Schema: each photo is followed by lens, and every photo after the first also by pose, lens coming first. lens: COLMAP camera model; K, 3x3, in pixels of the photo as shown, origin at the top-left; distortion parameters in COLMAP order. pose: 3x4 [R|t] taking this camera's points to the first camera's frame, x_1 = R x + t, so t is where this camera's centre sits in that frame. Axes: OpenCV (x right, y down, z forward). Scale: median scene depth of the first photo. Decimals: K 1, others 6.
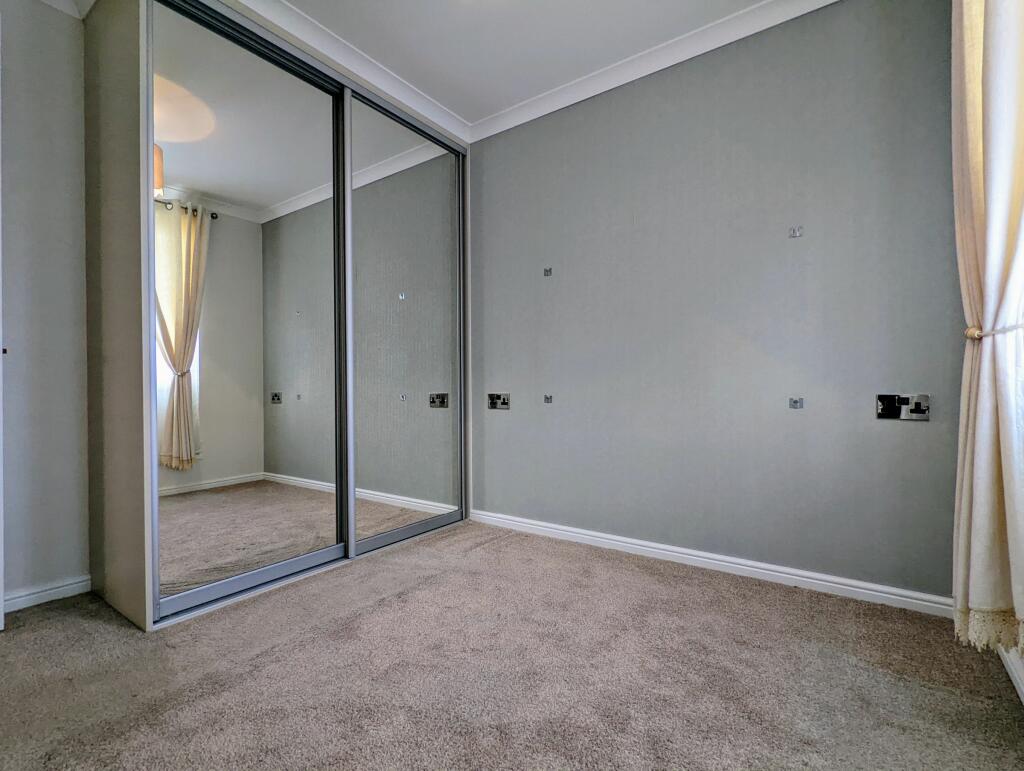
lens RADIAL K [[482.2, 0, 514.9], [0, 482.2, 387.1], [0, 0, 1]] dist [-0.000679, -0.000133]
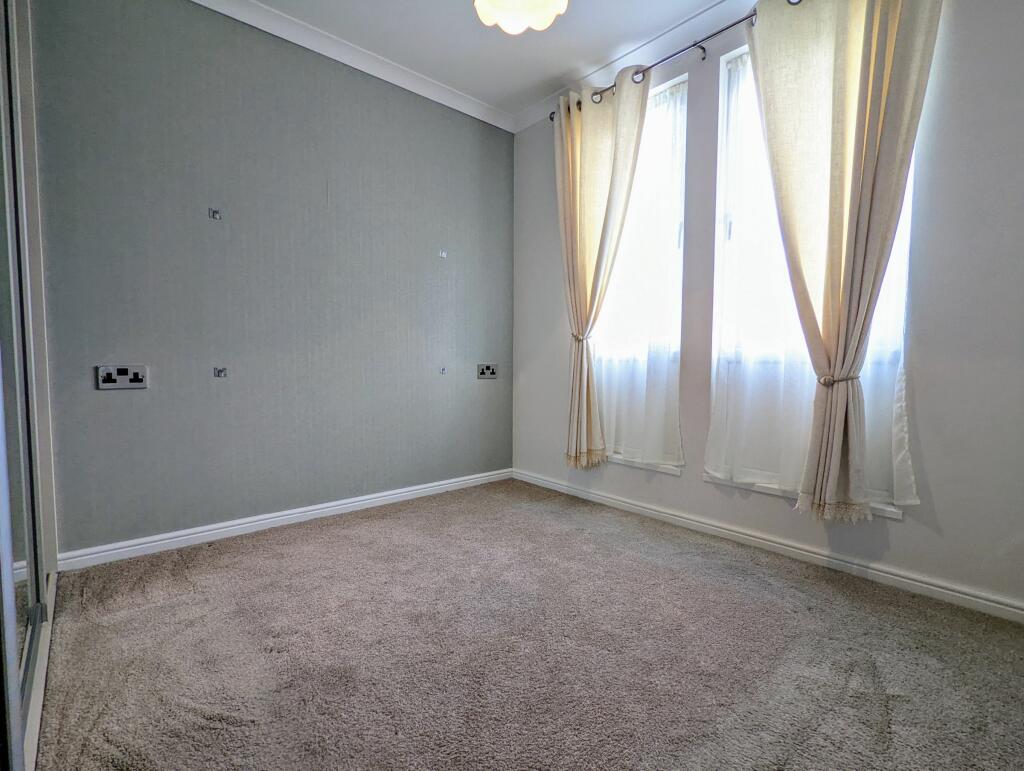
lens RADIAL K [[482.2, 0, 514.9], [0, 482.2, 387.1], [0, 0, 1]] dist [-0.000679, -0.000133]
pose [[0.235577, -0.053140, 0.970402, -0.897402], [-0.008831, 0.998346, 0.056814, -0.000986], [-0.971816, -0.021953, 0.234718, 0.482830]]
